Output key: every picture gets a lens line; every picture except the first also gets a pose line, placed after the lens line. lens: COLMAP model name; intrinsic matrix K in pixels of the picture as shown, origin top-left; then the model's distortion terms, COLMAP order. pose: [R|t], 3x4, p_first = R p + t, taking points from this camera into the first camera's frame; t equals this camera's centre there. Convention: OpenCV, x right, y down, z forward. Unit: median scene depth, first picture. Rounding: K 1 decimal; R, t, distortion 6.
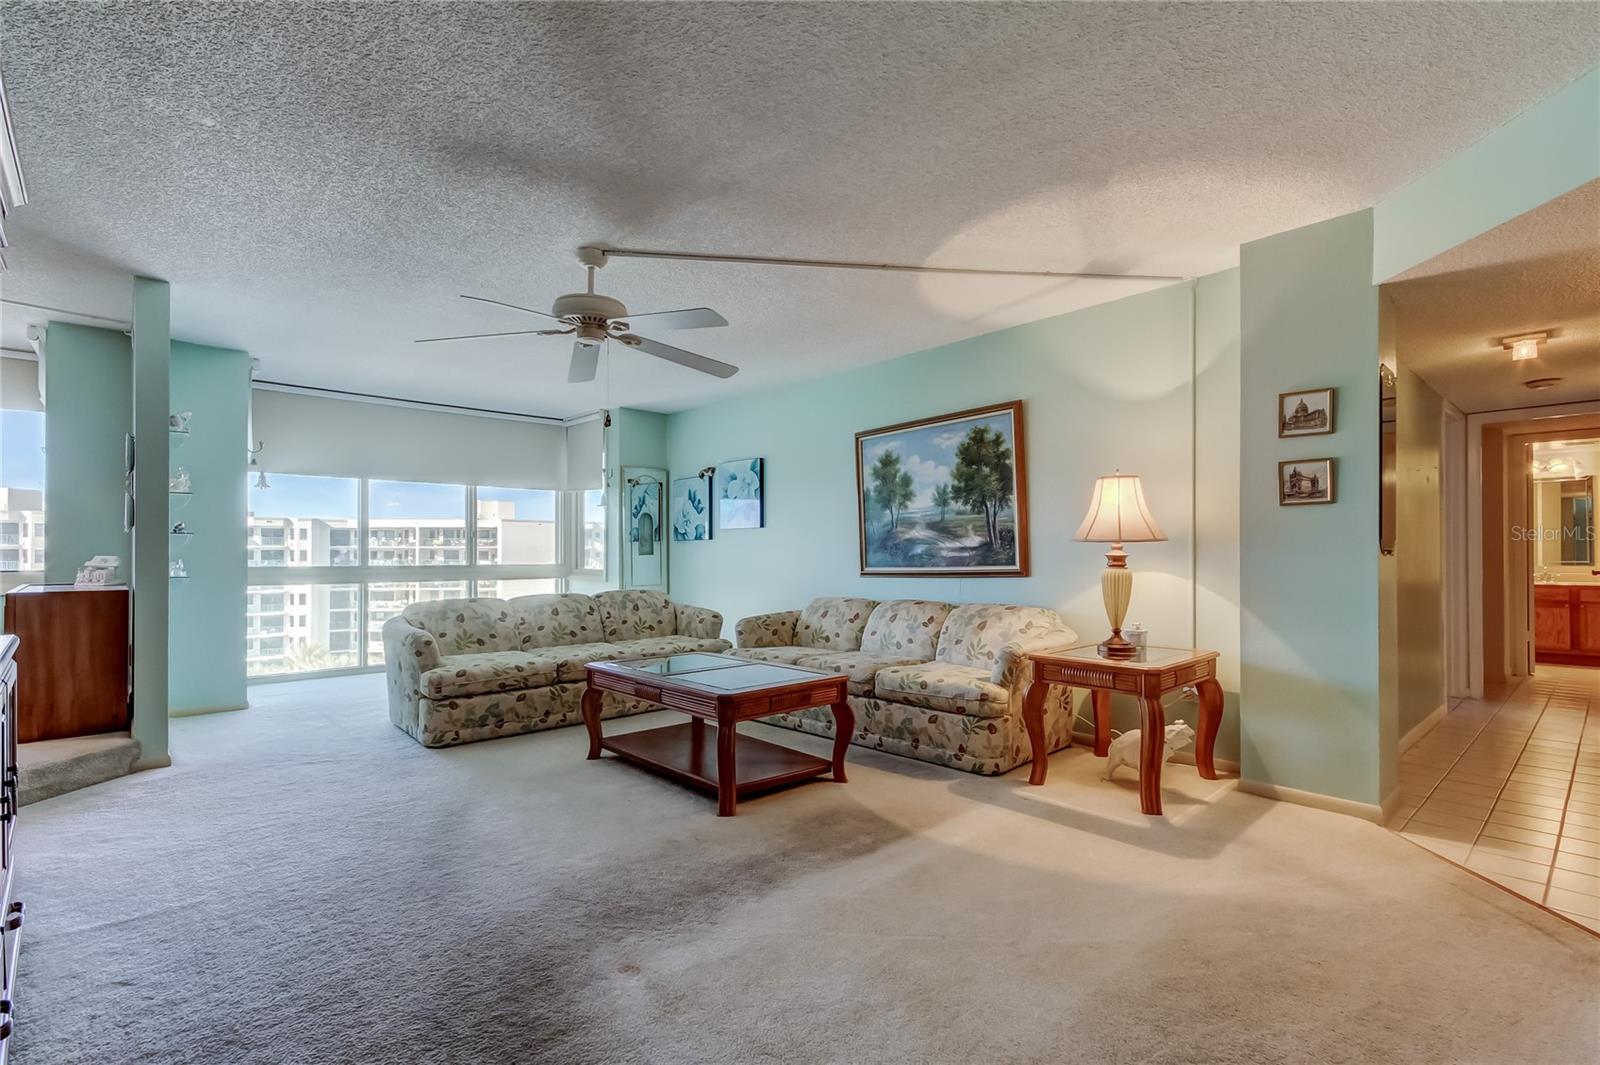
lens RADIAL K [[744.7, 0, 803.1], [0, 744.7, 537.9], [0, 0, 1]] dist [0.015679, -0.002364]
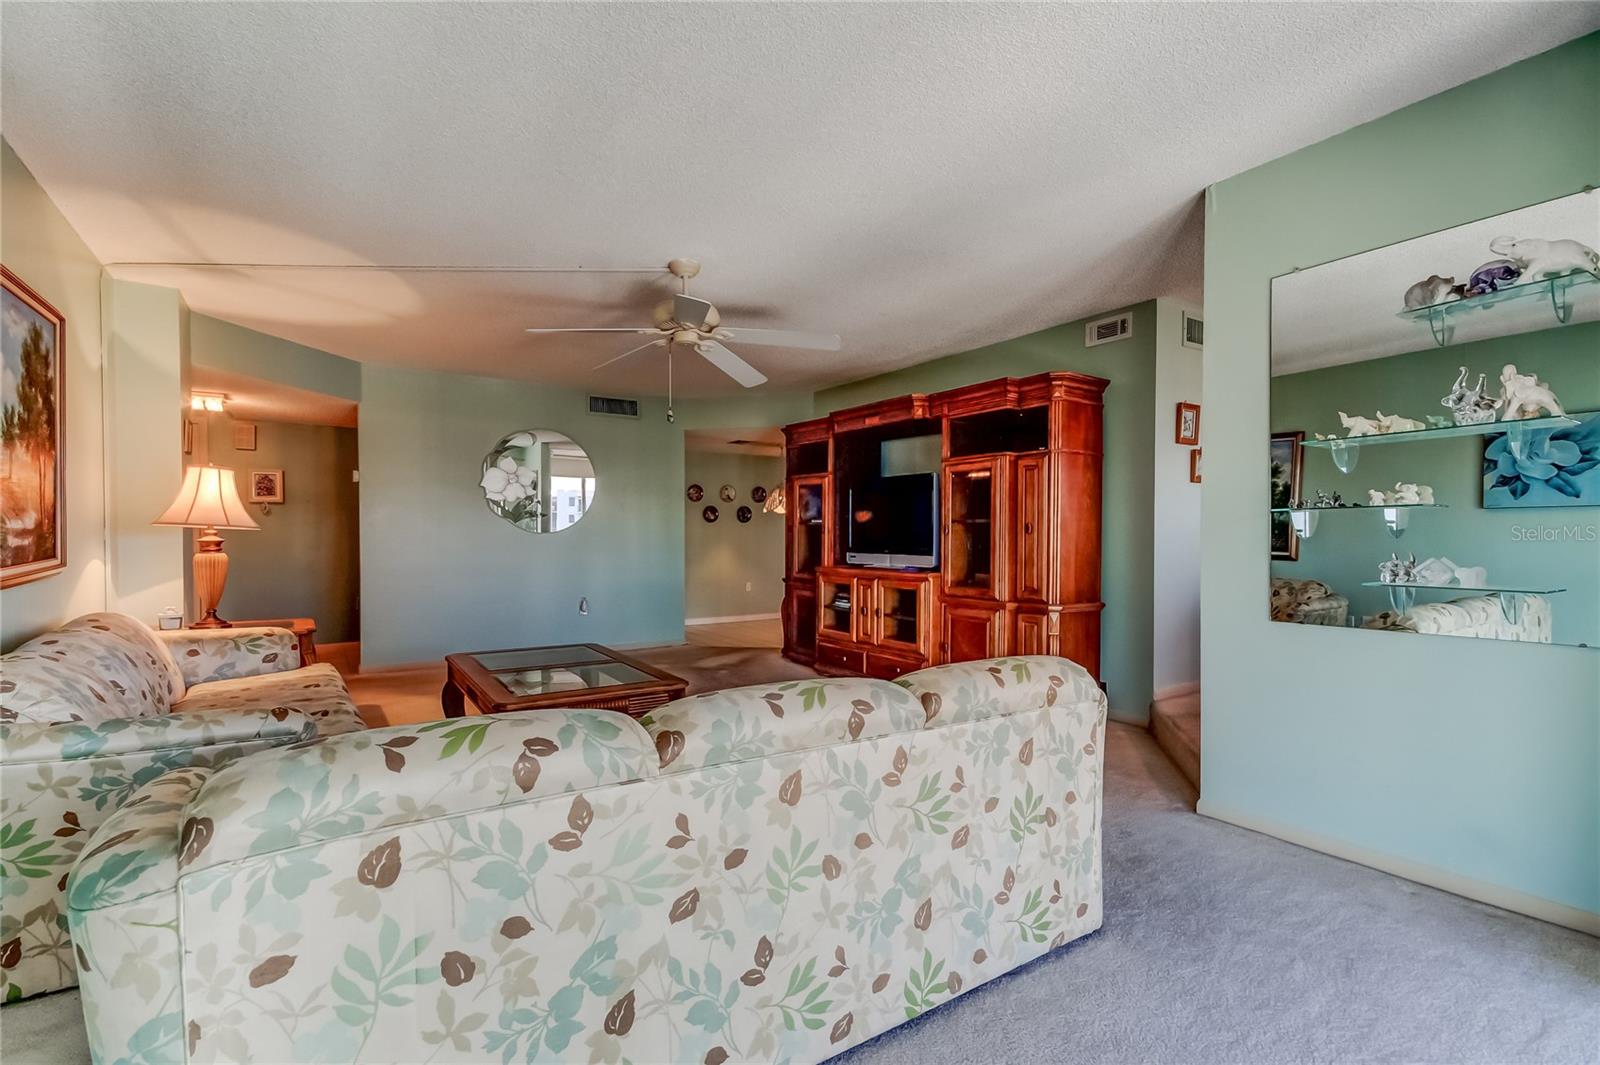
lens RADIAL K [[744.7, 0, 806.2], [0, 744.7, 543.3], [0, 0, 1]] dist [0.015679, -0.002364]
pose [[-0.989096, -0.002511, 0.147248, -0.437927], [-0.004409, 0.999911, -0.012559, 0.027058], [-0.147203, -0.013071, -0.989020, 1.456411]]
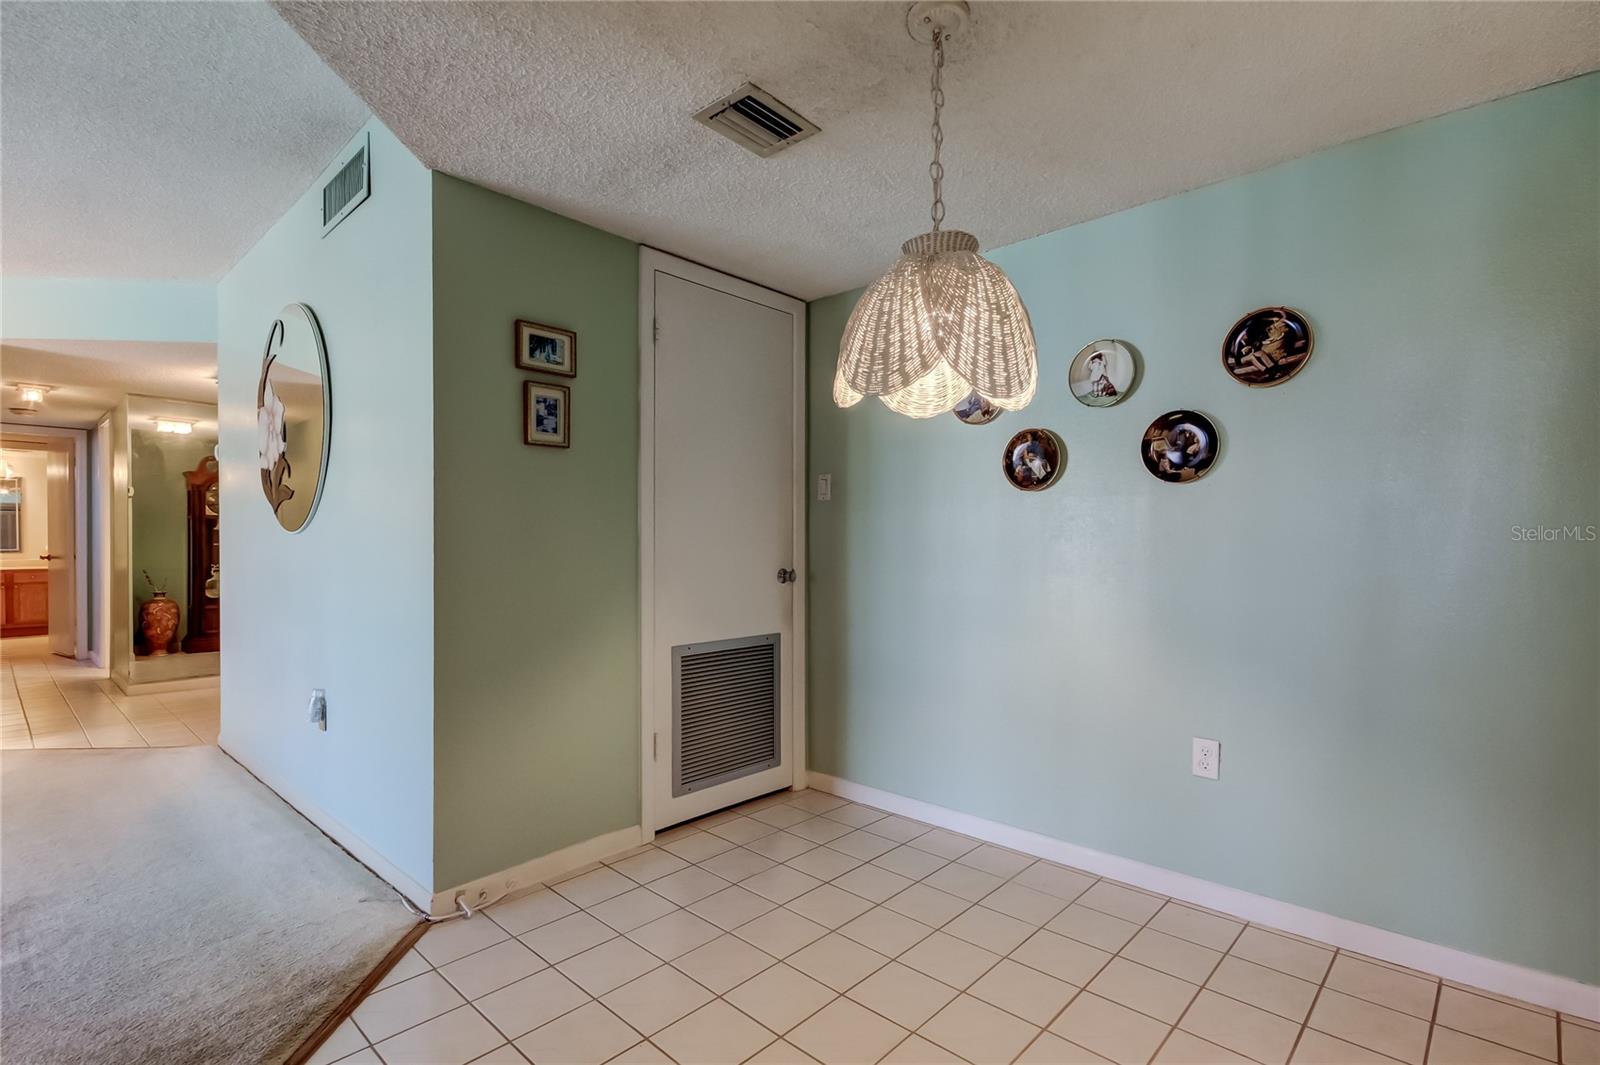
lens RADIAL K [[744.7, 0, 806.2], [0, 744.7, 543.8], [0, 0, 1]] dist [0.015679, -0.002364]
pose [[-0.083115, -0.000849, 0.996540, -0.429457], [-0.022209, 0.999753, -0.001001, -0.006937], [-0.996292, -0.022215, -0.083114, -0.235853]]
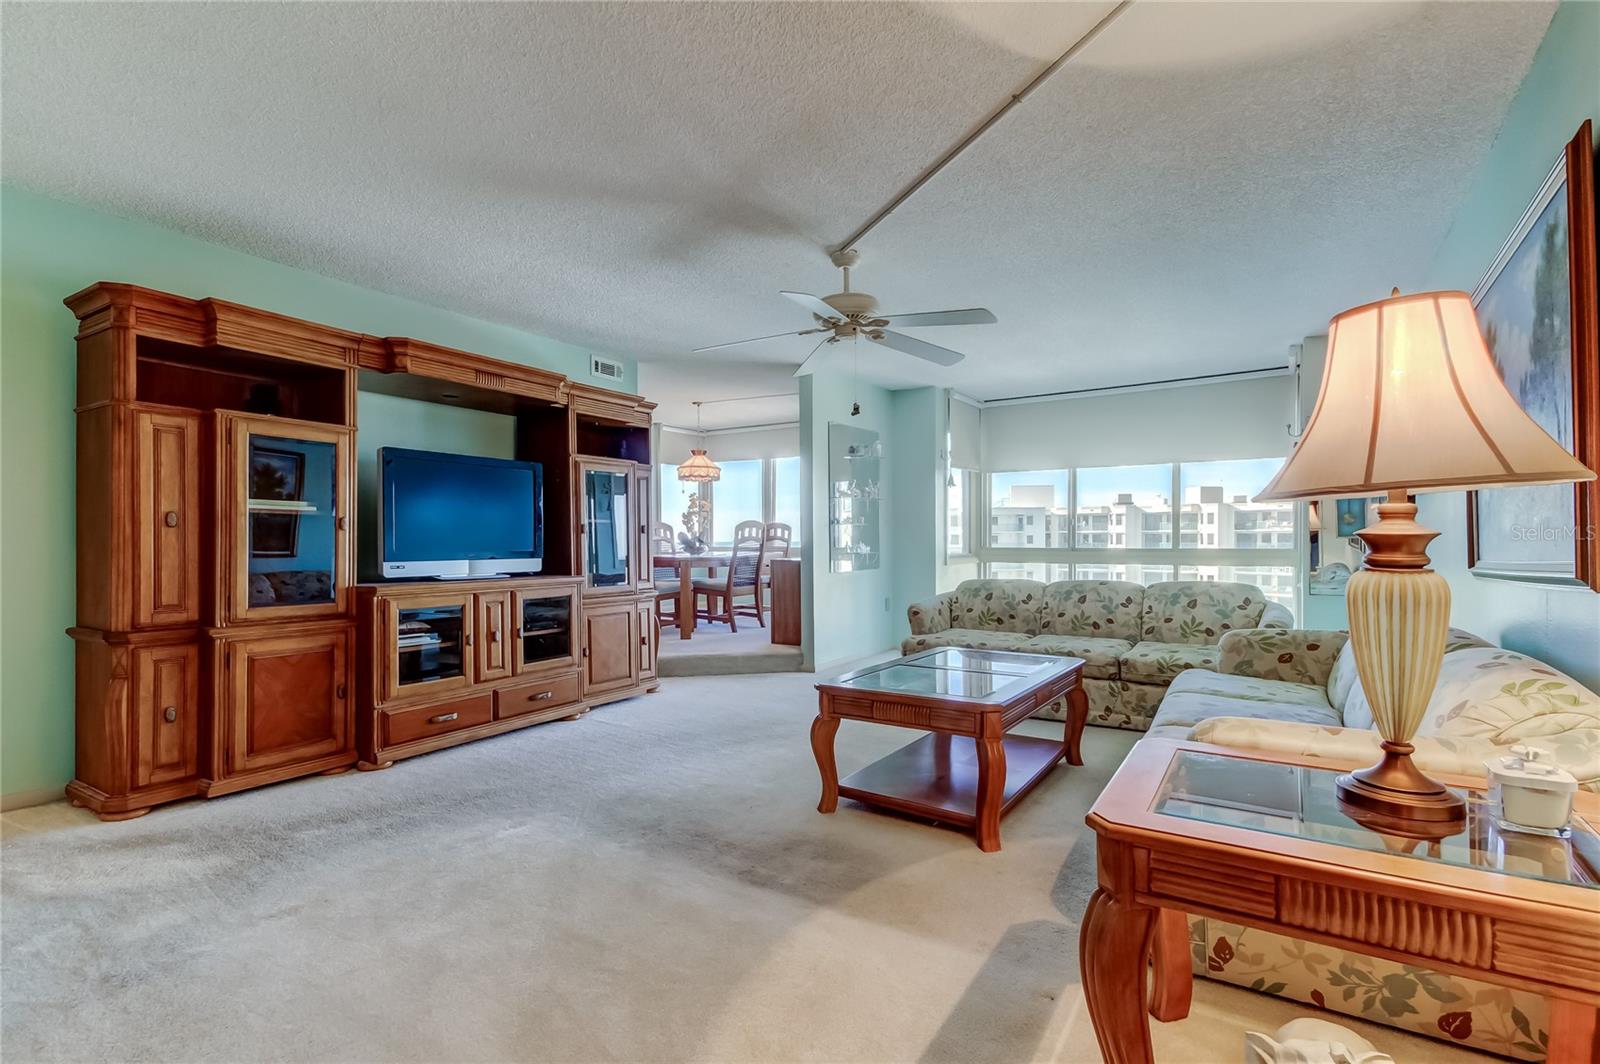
lens RADIAL K [[744.7, 0, 805.0], [0, 744.7, 538.1], [0, 0, 1]] dist [0.015679, -0.002364]
pose [[0.231405, -0.003218, -0.972852, 0.529114], [0.025850, 0.999662, 0.002842, 0.012473], [0.972514, -0.025805, 0.231410, 0.490633]]
